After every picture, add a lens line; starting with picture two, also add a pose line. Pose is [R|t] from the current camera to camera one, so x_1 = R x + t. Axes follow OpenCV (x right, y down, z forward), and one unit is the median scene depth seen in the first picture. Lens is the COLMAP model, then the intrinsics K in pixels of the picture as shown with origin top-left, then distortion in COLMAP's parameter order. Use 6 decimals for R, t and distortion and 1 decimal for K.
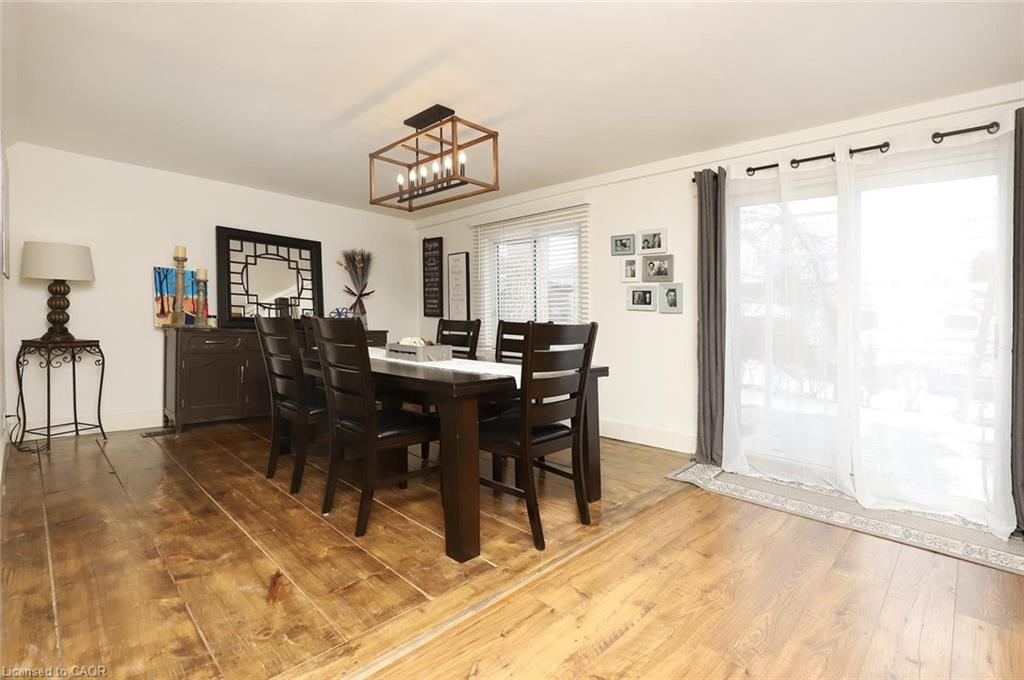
lens RADIAL K [[480.3, 0, 521.7], [0, 480.3, 307.1], [0, 0, 1]] dist [0.000729, 0.000037]
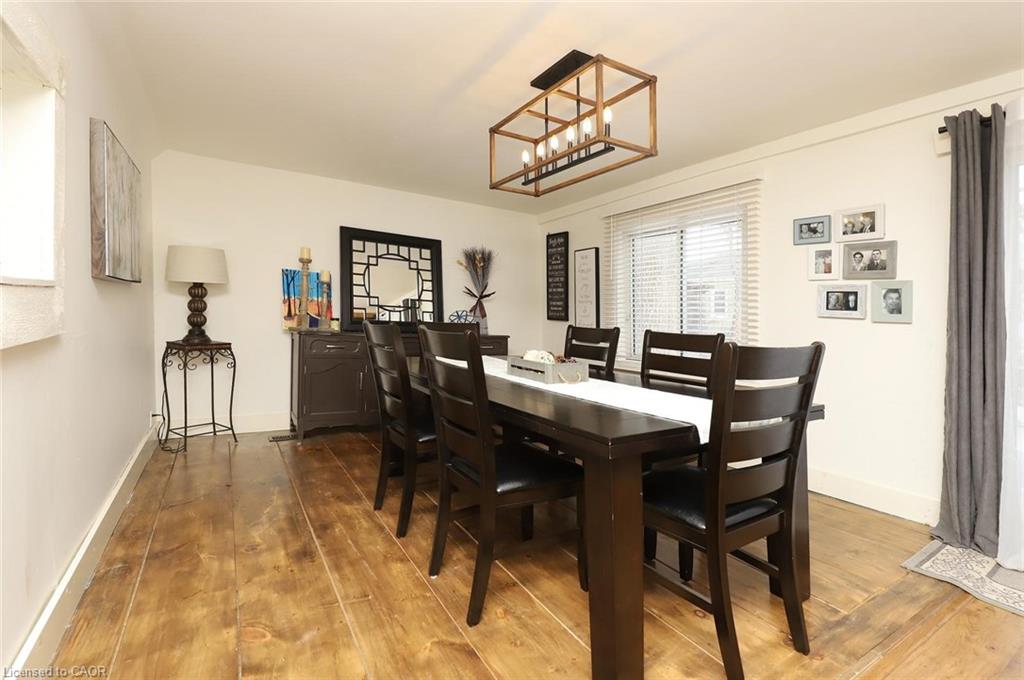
lens RADIAL K [[473.4, 0, 512.8], [0, 473.4, 303.0], [0, 0, 1]] dist [-0.001128, -0.000175]
pose [[0.965798, 0.003400, -0.259273, -0.058636], [-0.005265, 0.999965, -0.006498, -0.010718], [0.259242, 0.007641, 0.965782, 0.201280]]
